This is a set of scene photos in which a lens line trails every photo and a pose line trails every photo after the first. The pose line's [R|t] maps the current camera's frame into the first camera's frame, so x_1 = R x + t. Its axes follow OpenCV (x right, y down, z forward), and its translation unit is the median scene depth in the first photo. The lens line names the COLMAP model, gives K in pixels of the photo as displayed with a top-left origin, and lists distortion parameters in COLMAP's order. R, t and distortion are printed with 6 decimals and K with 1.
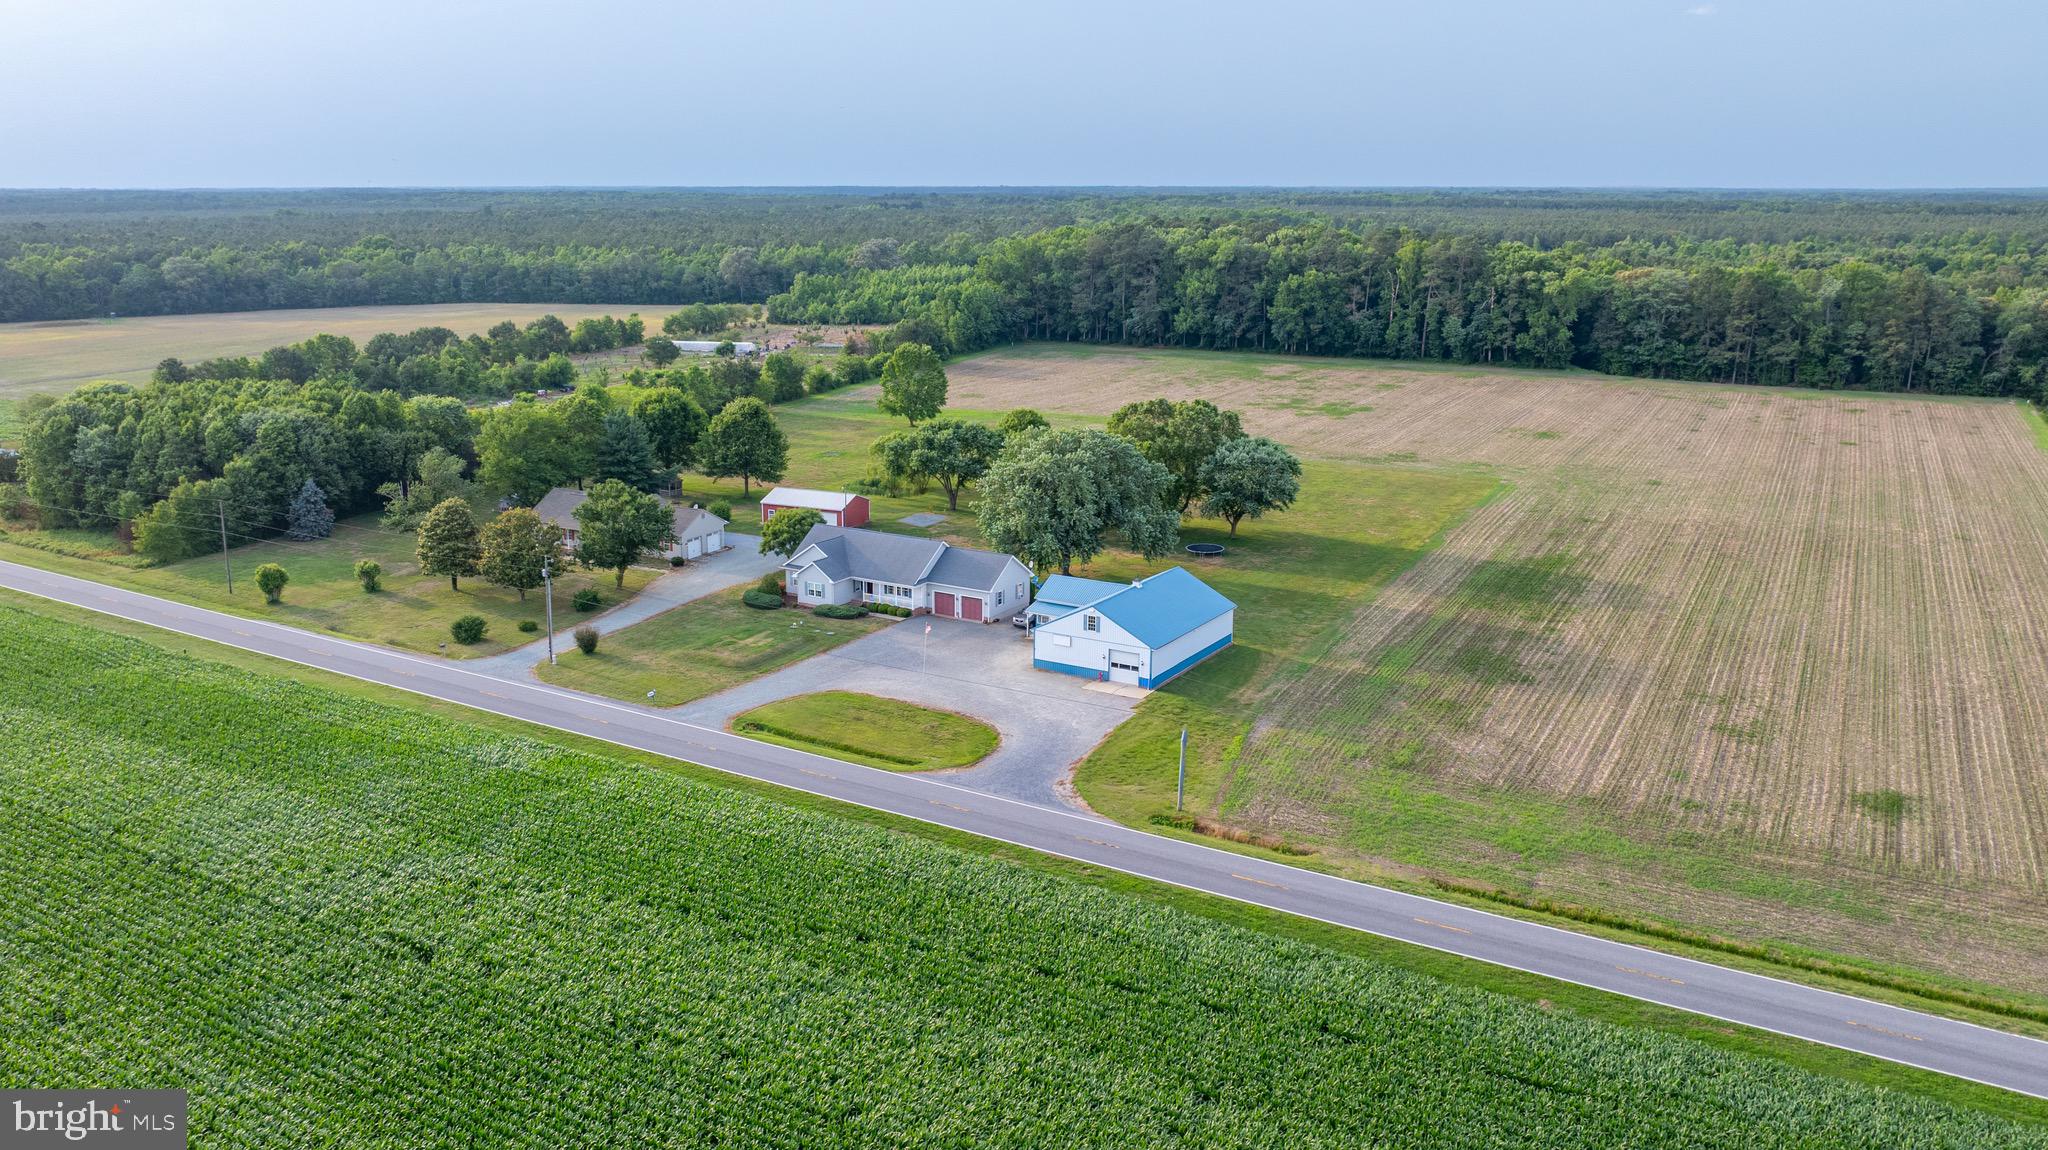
lens RADIAL K [[1430.2, 0, 1024.0], [0, 1430.2, 575.0], [0, 0, 1]] dist [-0.028428, -0.001570]
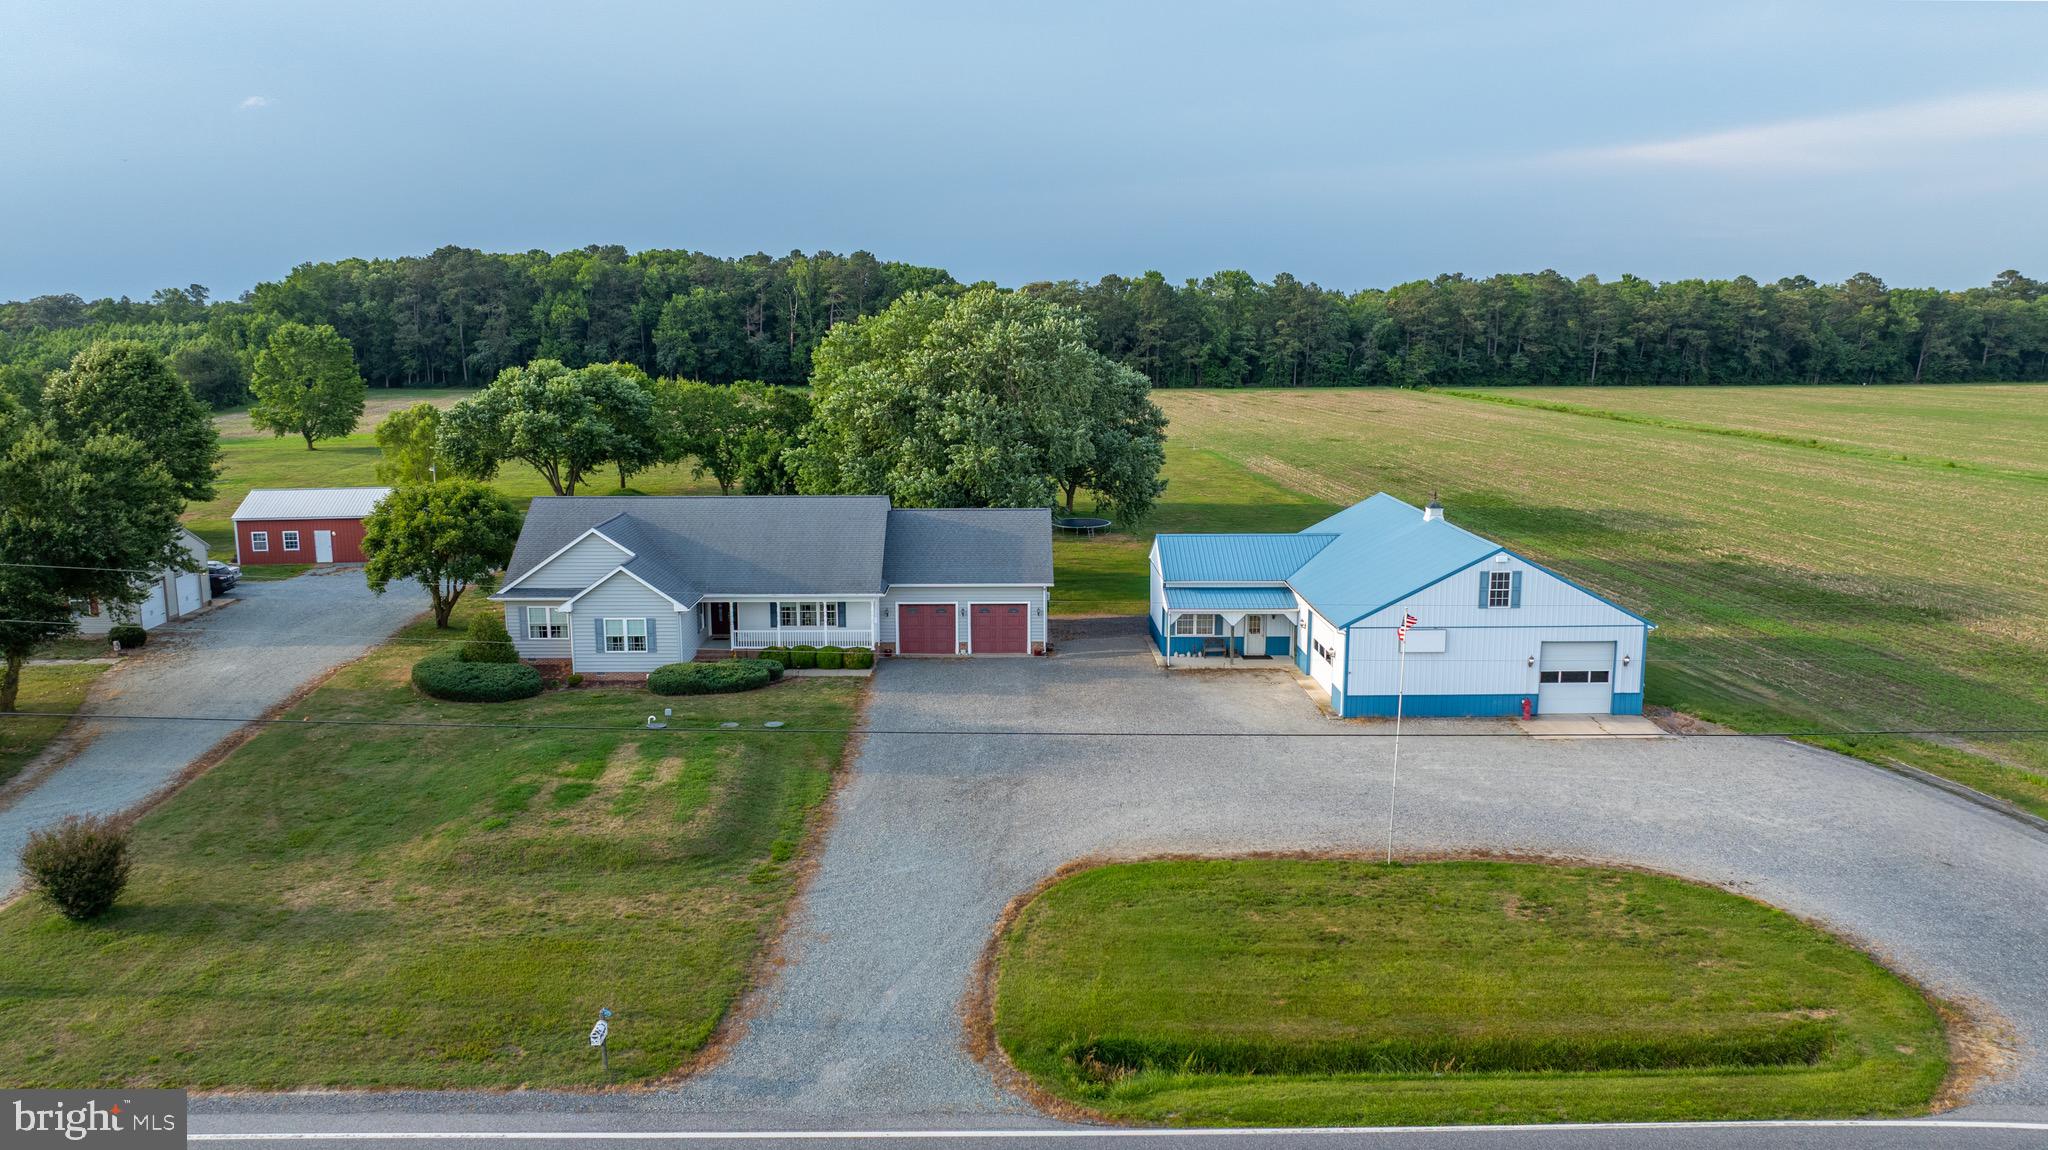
lens RADIAL K [[1386.3, 0, 1024.0], [0, 1386.3, 575.0], [0, 0, 1]] dist [-0.026965, 0.000950]
pose [[0.856996, -0.101510, 0.505227, -0.190079], [0.130198, 0.991251, -0.021687, 0.012882], [-0.498605, 0.084365, 0.862714, 0.465318]]
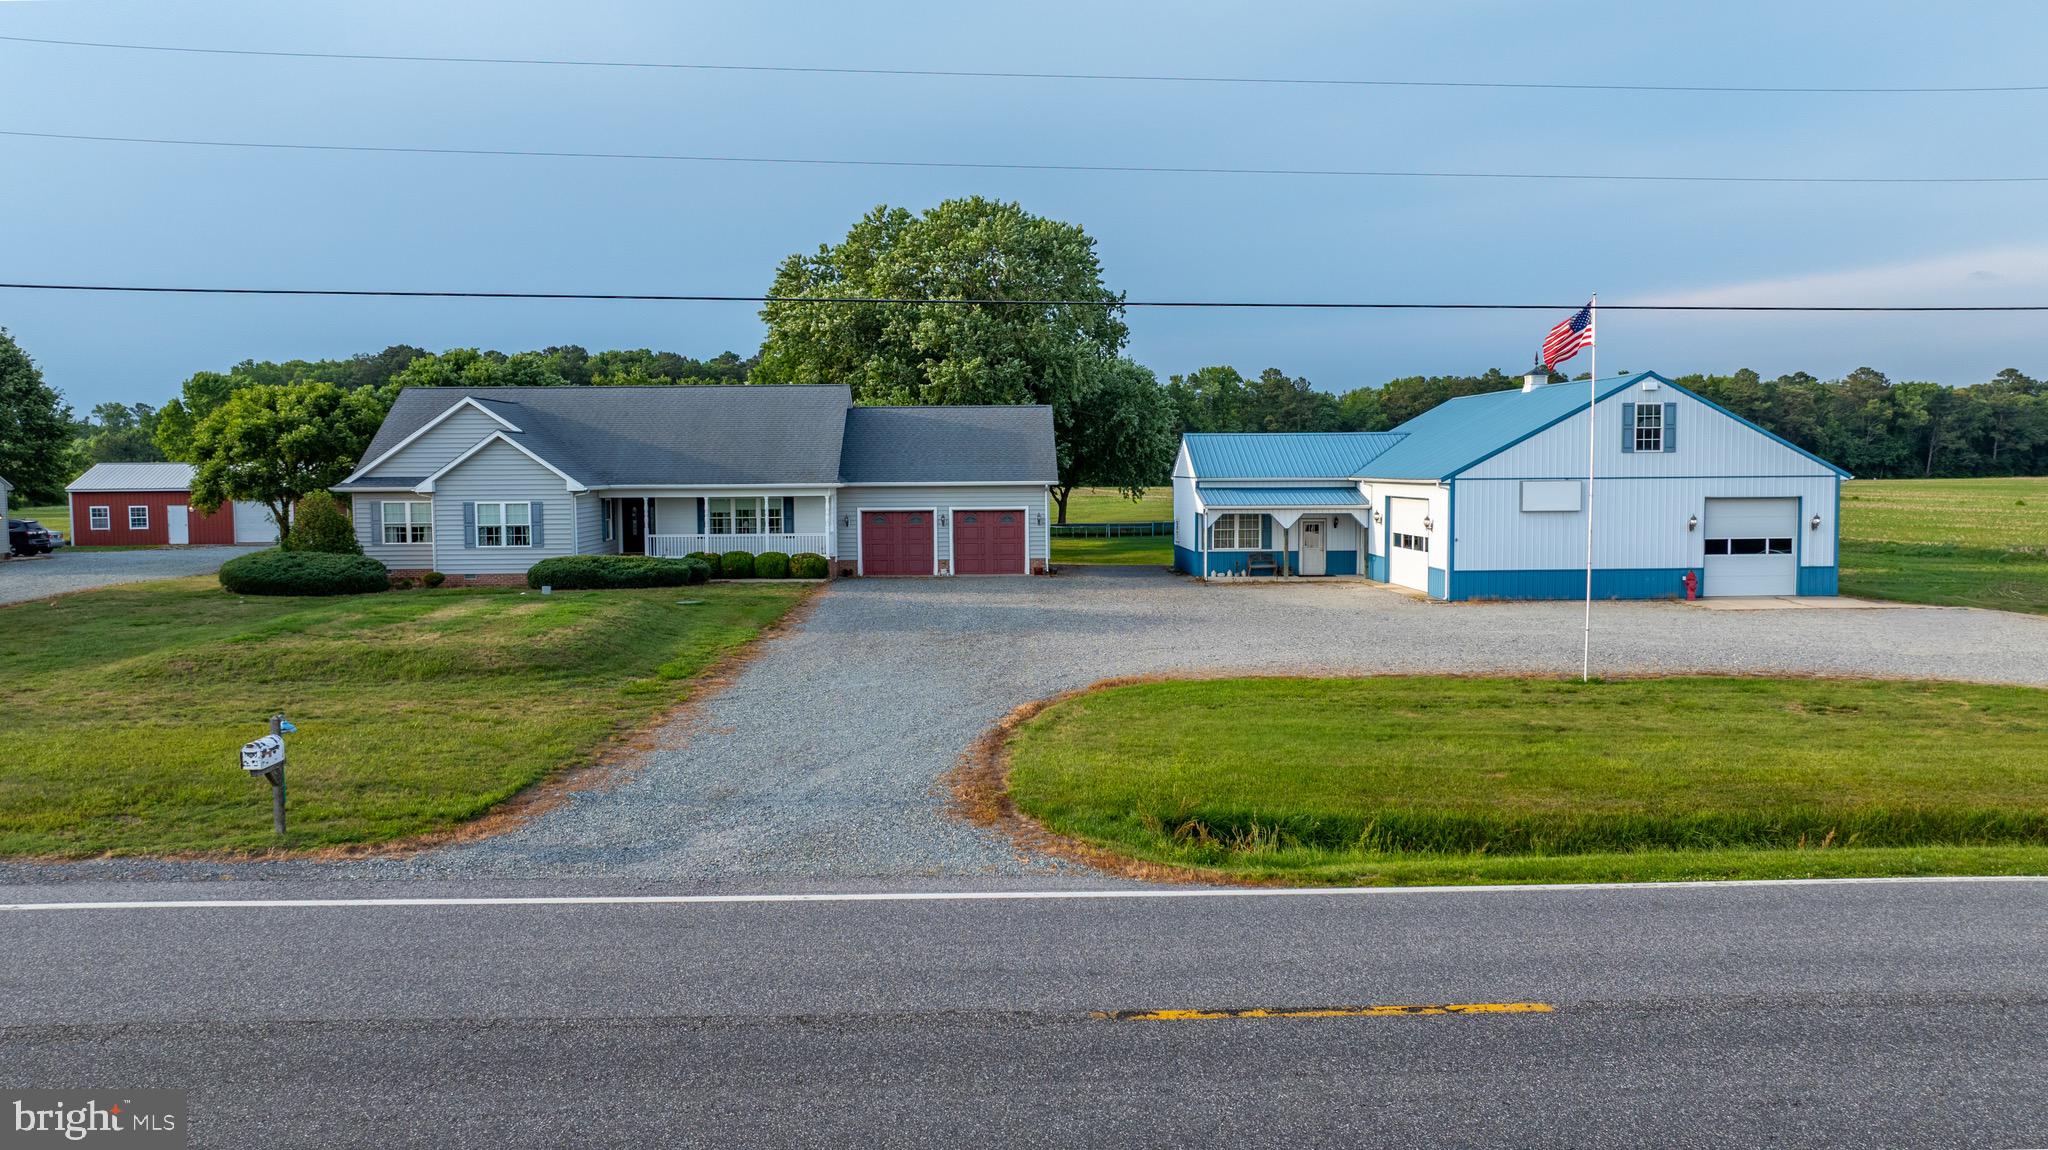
lens RADIAL K [[1430.2, 0, 1024.0], [0, 1430.2, 575.0], [0, 0, 1]] dist [-0.028428, -0.001570]
pose [[0.848127, -0.057974, 0.526611, -0.165519], [0.138836, 0.983578, -0.115320, 0.056136], [-0.511278, 0.170918, 0.842248, 0.526490]]
